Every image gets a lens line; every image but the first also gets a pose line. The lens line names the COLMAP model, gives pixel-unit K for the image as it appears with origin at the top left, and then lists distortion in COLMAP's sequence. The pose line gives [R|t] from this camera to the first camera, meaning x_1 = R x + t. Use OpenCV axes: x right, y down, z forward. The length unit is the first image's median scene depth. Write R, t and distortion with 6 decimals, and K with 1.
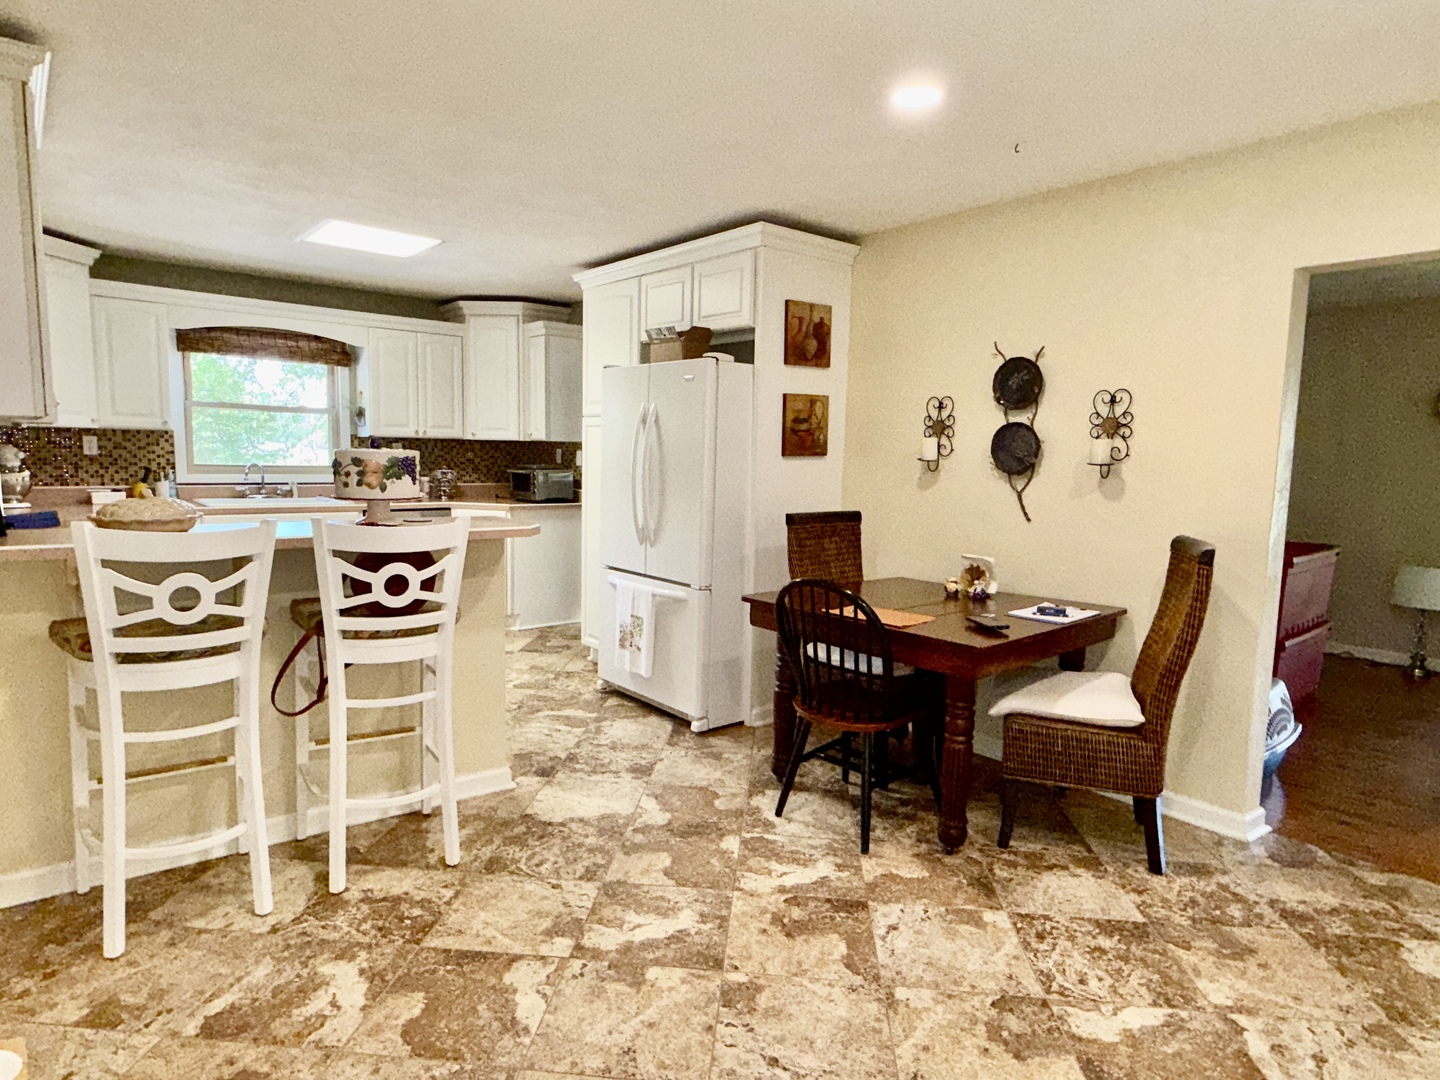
lens RADIAL K [[839.5, 0, 718.5], [0, 839.5, 547.4], [0, 0, 1]] dist [0.000483, -0.000065]
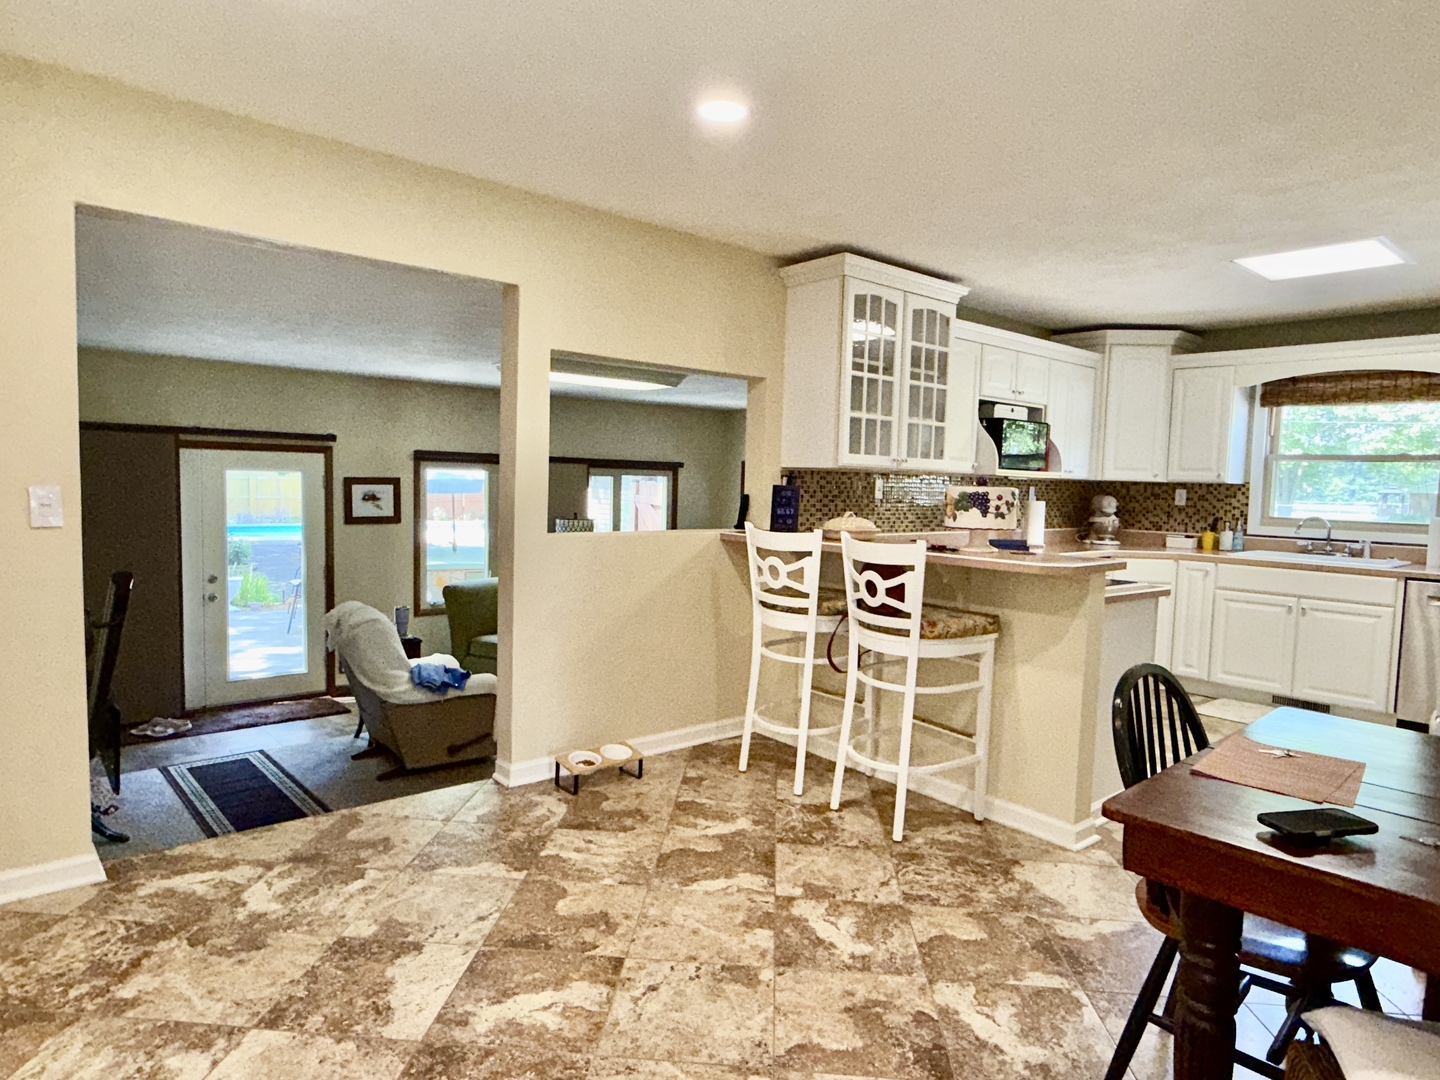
lens RADIAL K [[872.6, 0, 716.0], [0, 872.6, 546.1], [0, 0, 1]] dist [0.002368, 0.000820]
pose [[0.018408, 0.051802, -0.998488, 0.747323], [-0.140347, 0.988903, 0.048717, -0.040104], [0.989931, 0.139238, 0.025474, 0.581731]]
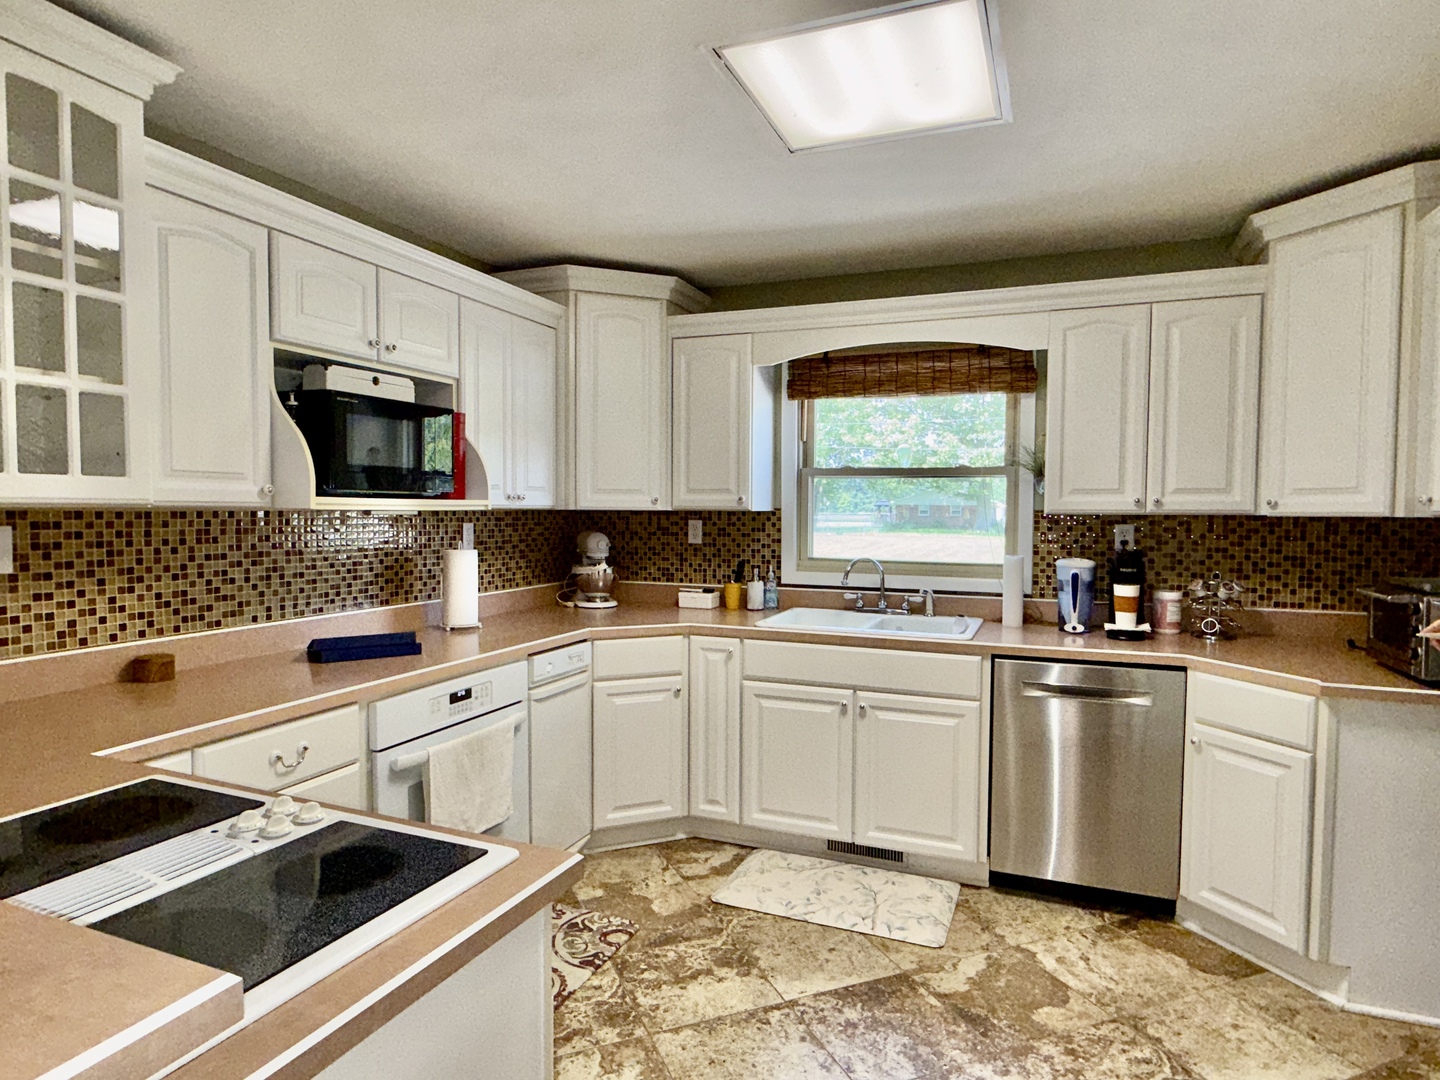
lens RADIAL K [[839.5, 0, 718.5], [0, 839.5, 547.4], [0, 0, 1]] dist [0.000483, -0.000065]
pose [[0.466682, 0.020689, -0.884183, -0.072947], [-0.095290, 0.995083, -0.027011, -0.147797], [0.879277, 0.096859, 0.466359, 1.101582]]
